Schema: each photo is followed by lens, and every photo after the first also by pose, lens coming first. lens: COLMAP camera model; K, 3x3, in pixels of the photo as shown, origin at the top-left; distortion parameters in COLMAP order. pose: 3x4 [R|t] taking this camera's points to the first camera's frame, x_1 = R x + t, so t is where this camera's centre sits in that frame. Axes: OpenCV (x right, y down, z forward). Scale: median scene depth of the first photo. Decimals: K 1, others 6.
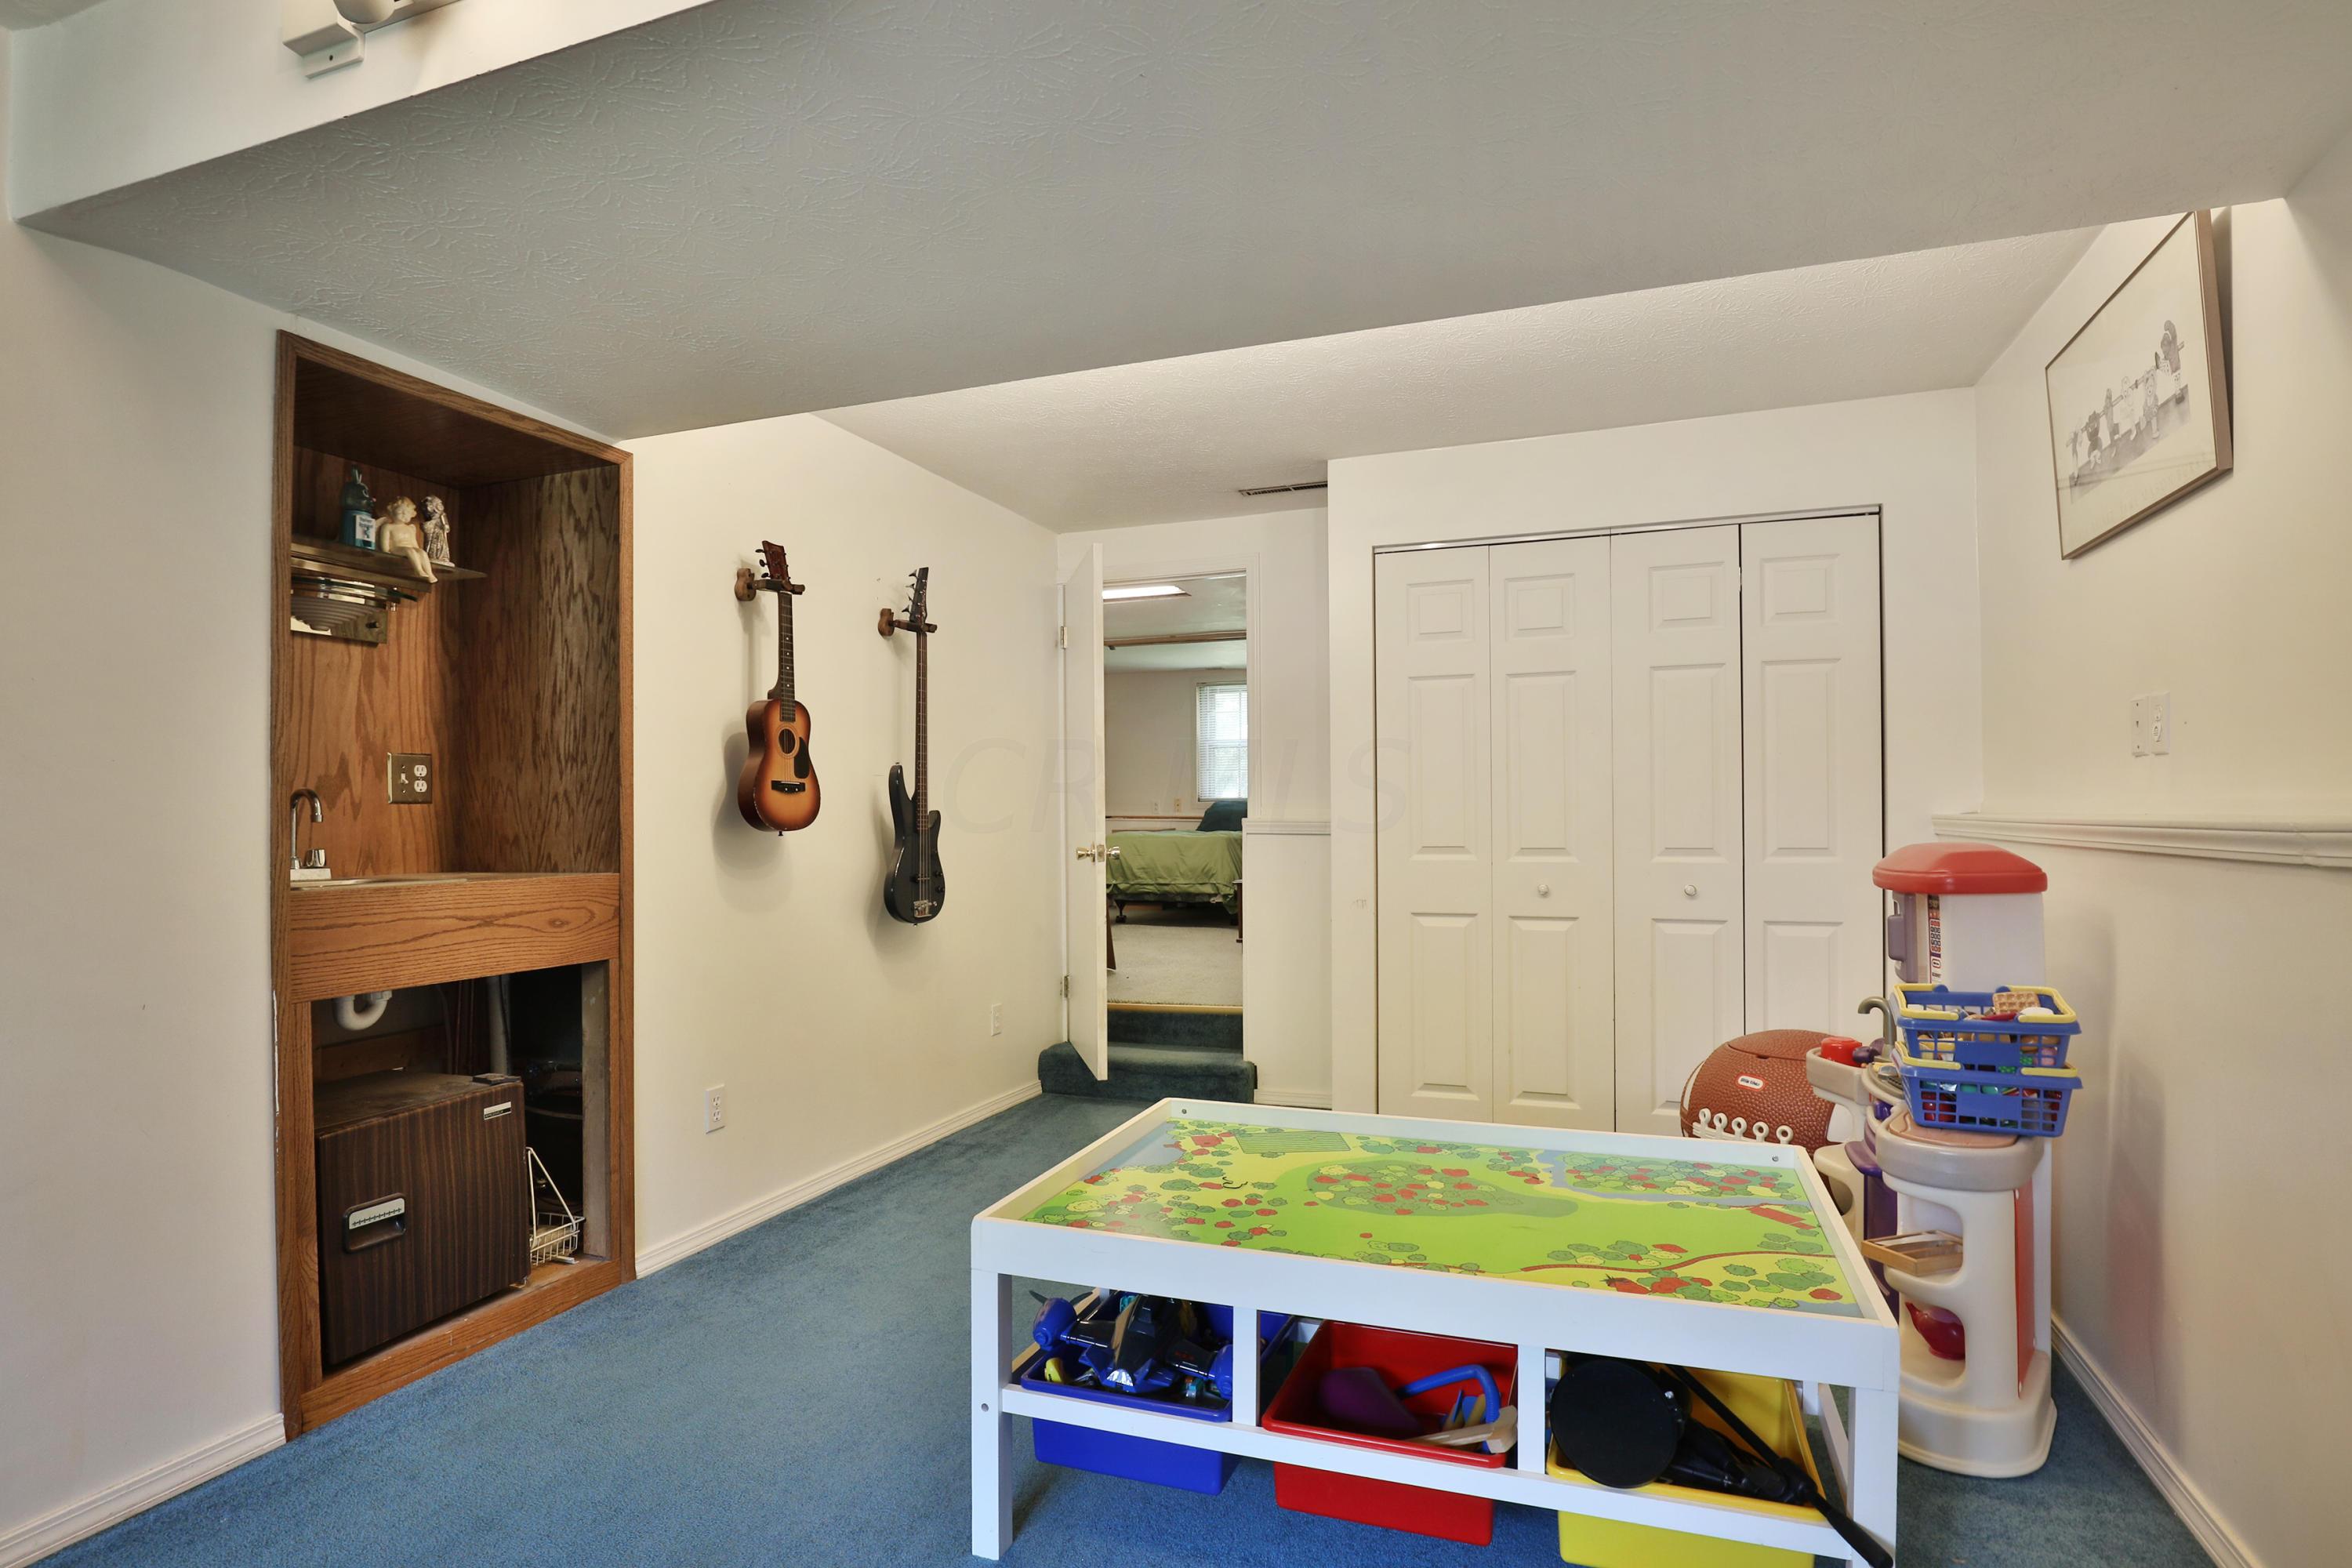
lens RADIAL K [[1270.3, 0, 1160.5], [0, 1270.3, 799.7], [0, 0, 1]] dist [-0.021562, -0.000513]
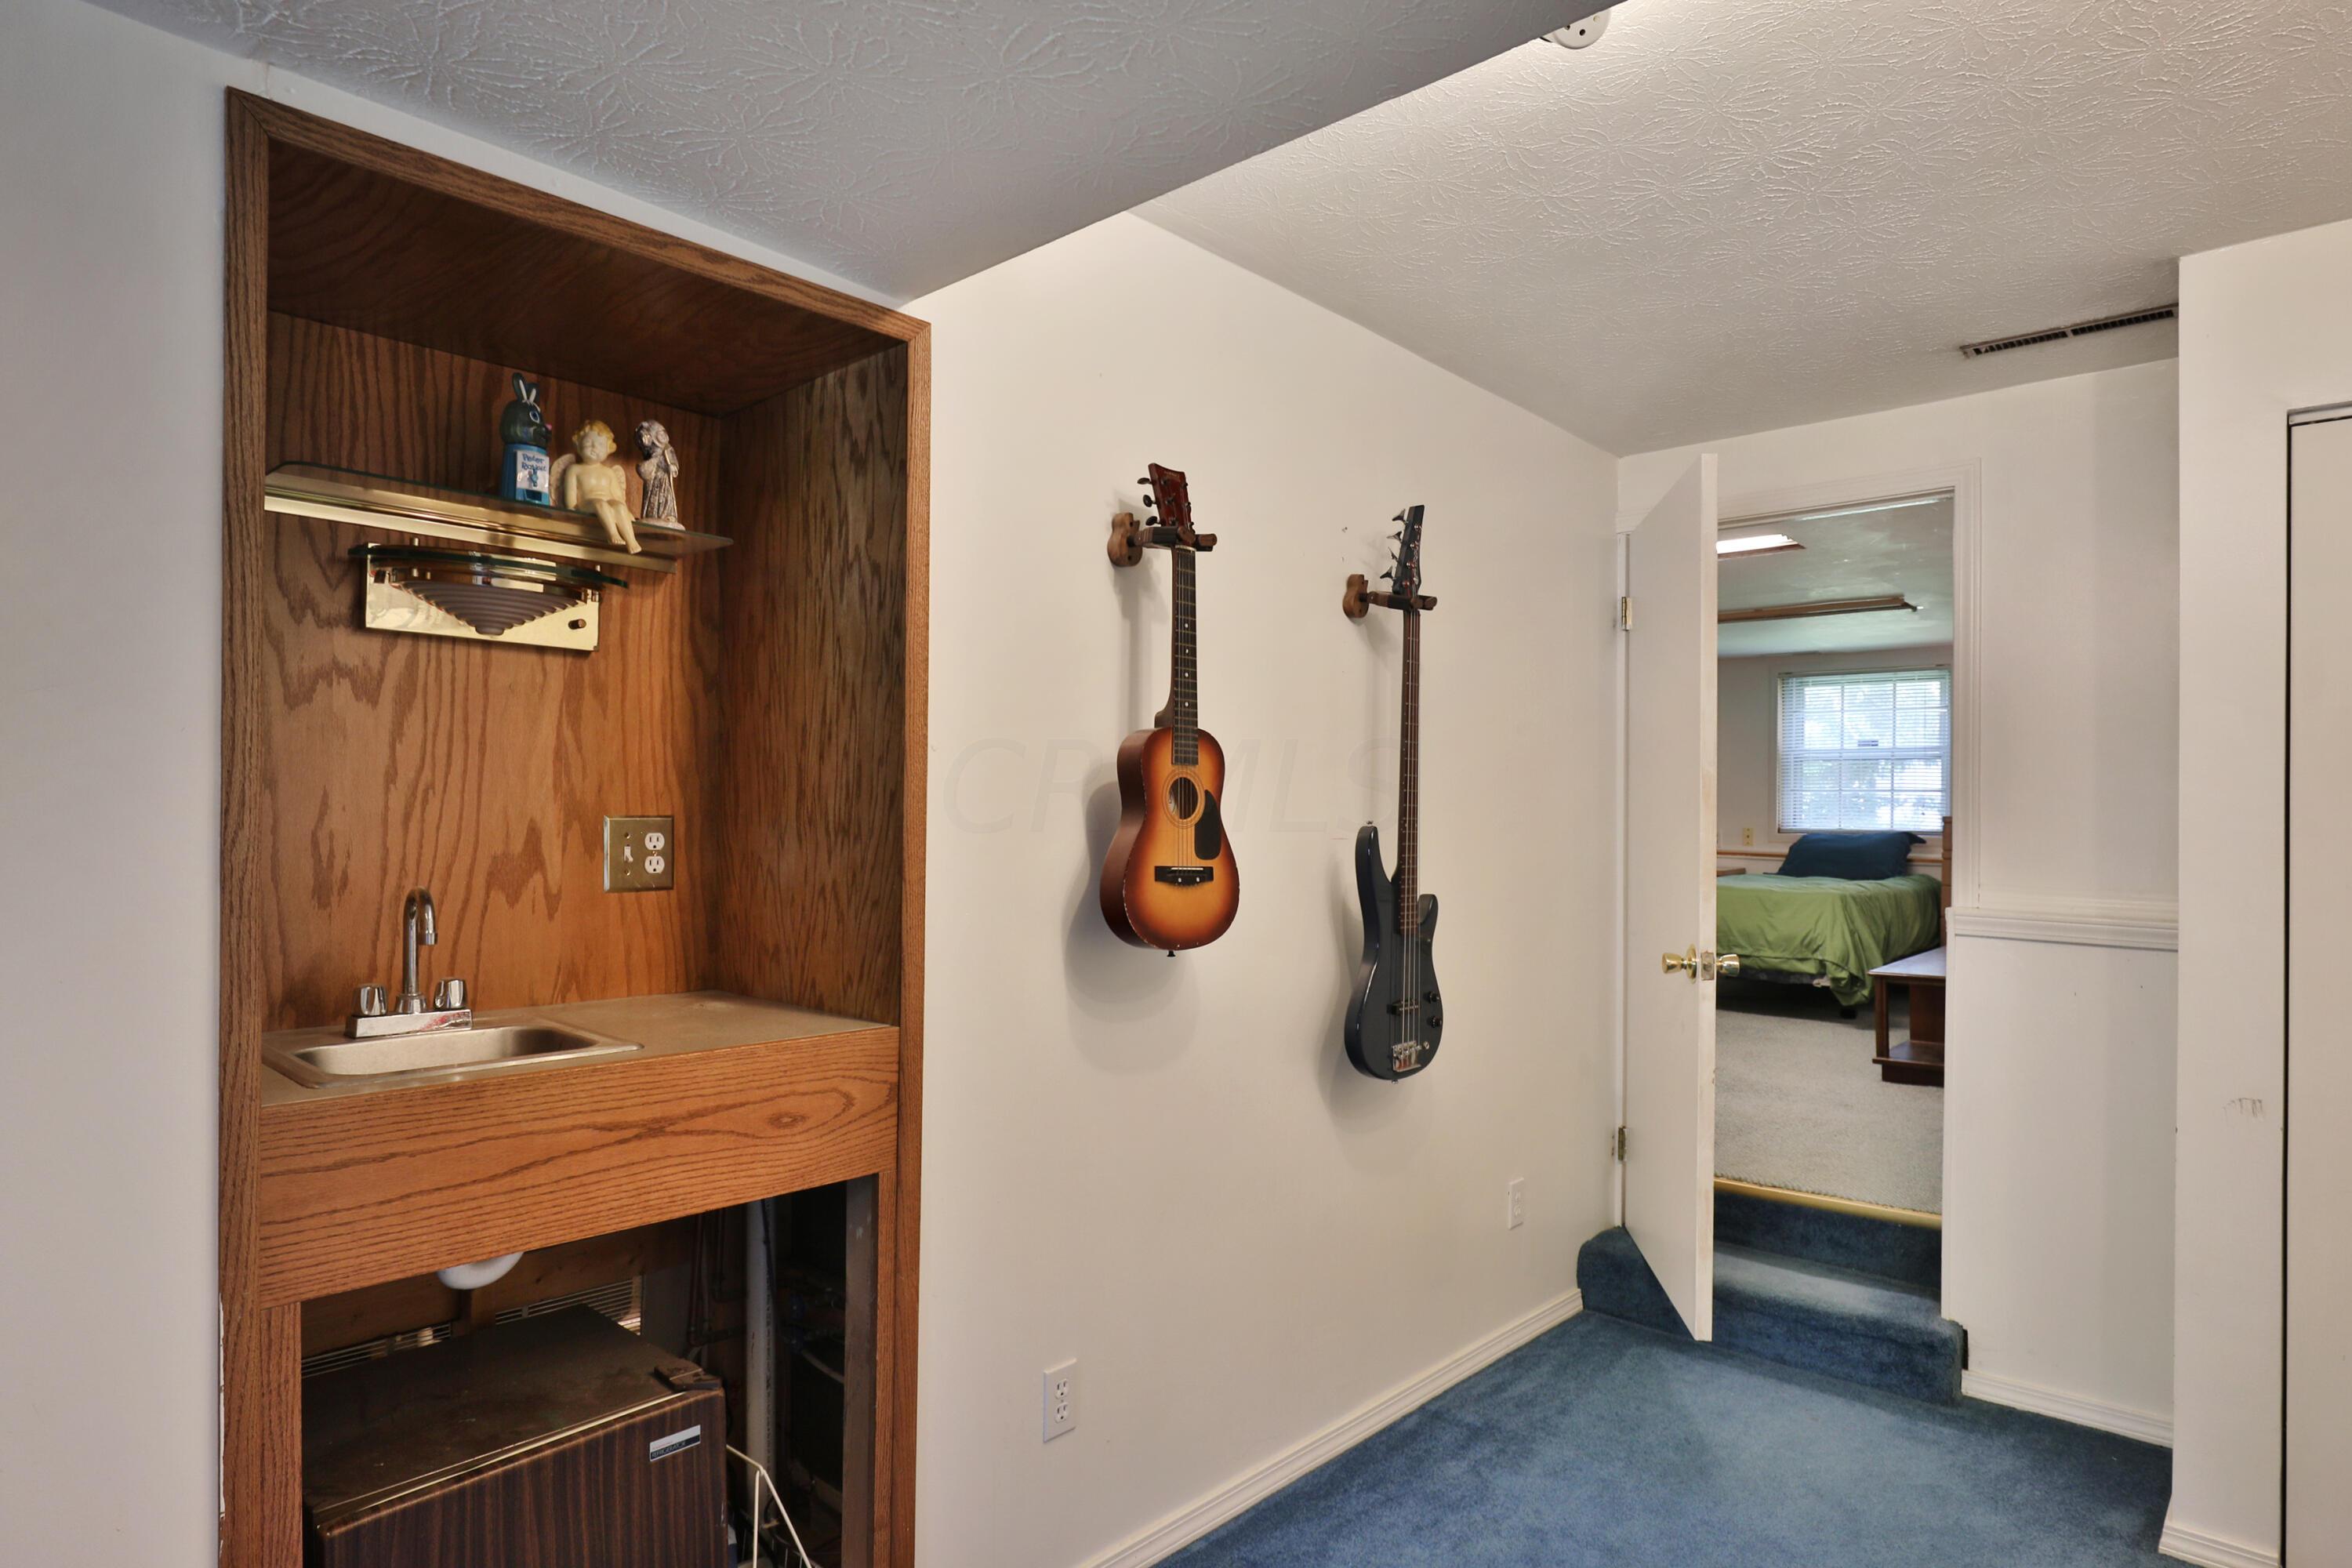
lens RADIAL K [[1345.2, 0, 1141.4], [0, 1345.2, 804.3], [0, 0, 1]] dist [-0.031967, -0.000815]
pose [[0.928582, 0.015107, -0.370820, -0.079870], [-0.013271, 0.999884, 0.007503, -0.048279], [0.370890, -0.002046, 0.928675, 0.411817]]
